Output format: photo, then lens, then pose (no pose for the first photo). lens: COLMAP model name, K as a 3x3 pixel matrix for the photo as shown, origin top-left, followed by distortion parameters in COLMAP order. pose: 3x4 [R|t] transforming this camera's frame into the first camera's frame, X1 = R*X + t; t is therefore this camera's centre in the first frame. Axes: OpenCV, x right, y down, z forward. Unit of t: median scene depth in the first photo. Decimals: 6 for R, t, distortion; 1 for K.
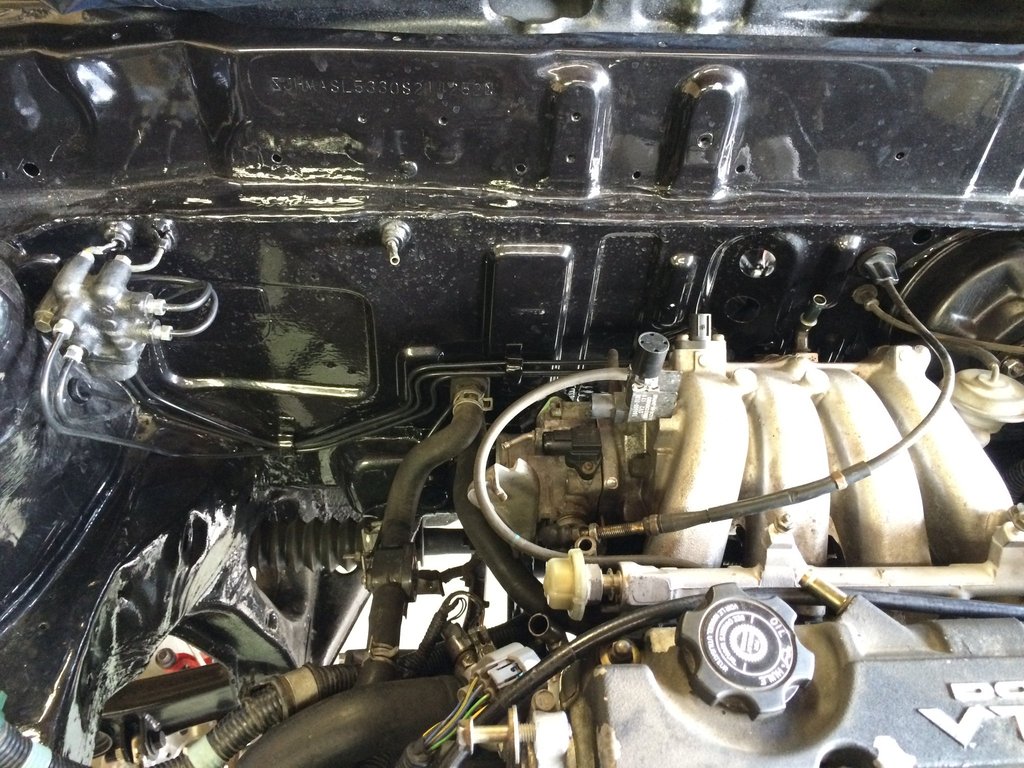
lens RADIAL K [[860.5, 0, 514.2], [0, 860.5, 385.5], [0, 0, 1]] dist [0.033029, -0.022171]
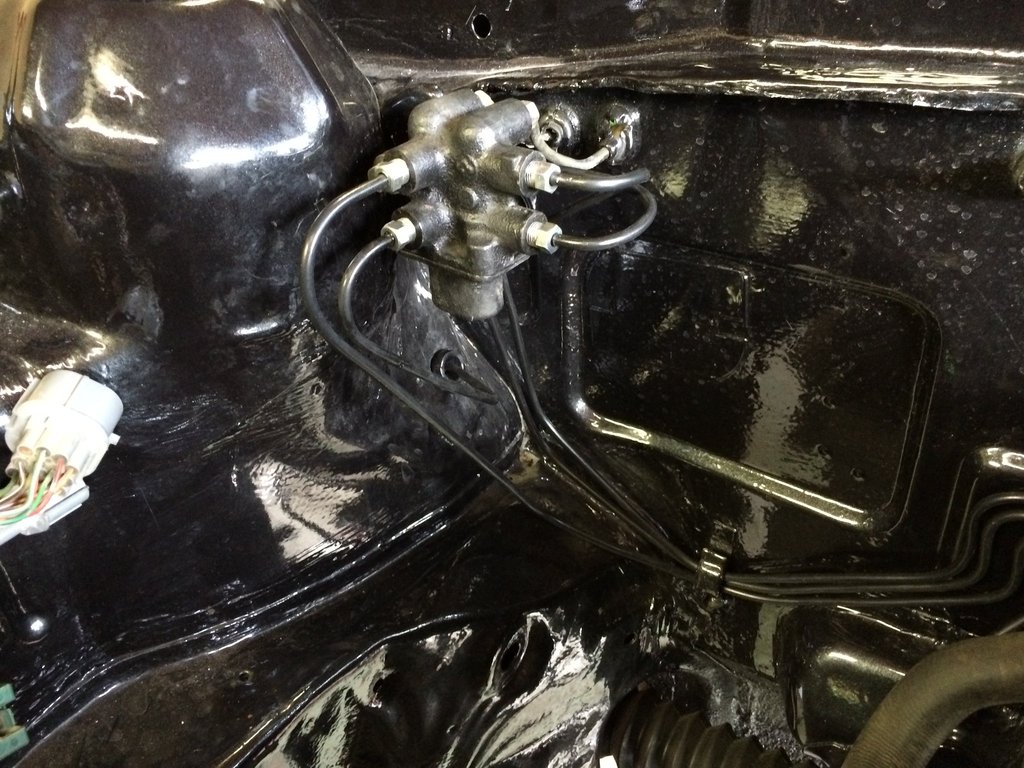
lens RADIAL K [[860.5, 0, 516.7], [0, 860.5, 381.6], [0, 0, 1]] dist [0.033029, -0.022171]
pose [[0.799182, 0.211543, -0.562634, -0.067846], [-0.345681, 0.927501, -0.142288, 0.084854], [0.491744, 0.308206, 0.814369, 0.436331]]
